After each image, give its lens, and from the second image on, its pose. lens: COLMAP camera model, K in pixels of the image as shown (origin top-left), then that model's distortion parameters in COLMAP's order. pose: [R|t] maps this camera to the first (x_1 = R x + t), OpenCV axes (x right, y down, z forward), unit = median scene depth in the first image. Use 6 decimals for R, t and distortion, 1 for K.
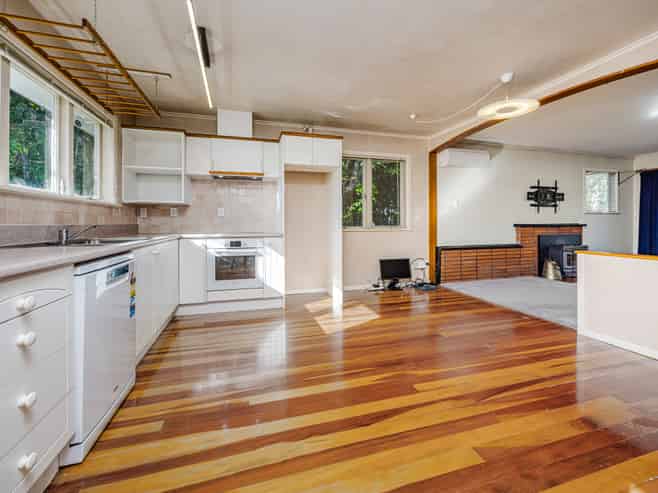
lens RADIAL K [[276.4, 0, 325.9], [0, 276.4, 220.6], [0, 0, 1]] dist [0.000277, 0.000003]
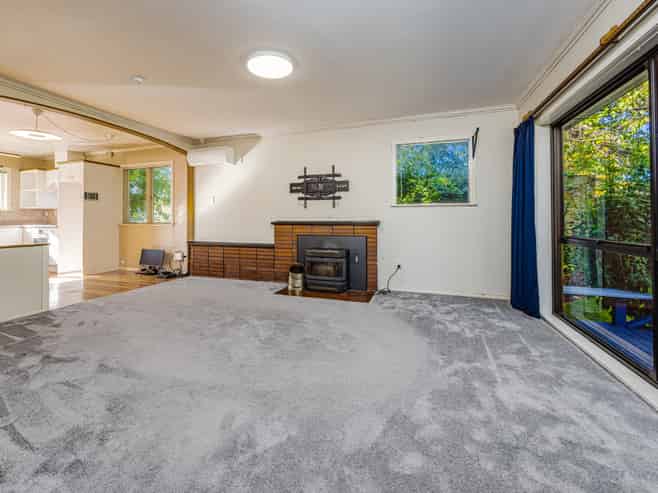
lens RADIAL K [[292.3, 0, 326.9], [0, 292.3, 223.3], [0, 0, 1]] dist [-0.000958, -0.000237]
pose [[0.821238, 0.009470, -0.570506, 1.338733], [0.000419, 0.999852, 0.017200, 0.002581], [0.570585, -0.014364, 0.821113, 0.331386]]
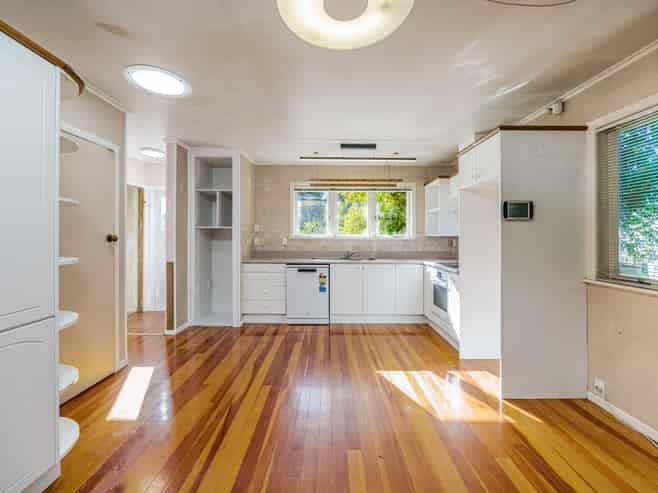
lens RADIAL K [[292.3, 0, 326.9], [0, 292.3, 223.3], [0, 0, 1]] dist [-0.000958, -0.000237]
pose [[-0.269942, -0.042205, -0.961951, 0.543107], [-0.002204, 0.999063, -0.043215, -0.038633], [0.962874, -0.009545, -0.269782, 0.553780]]
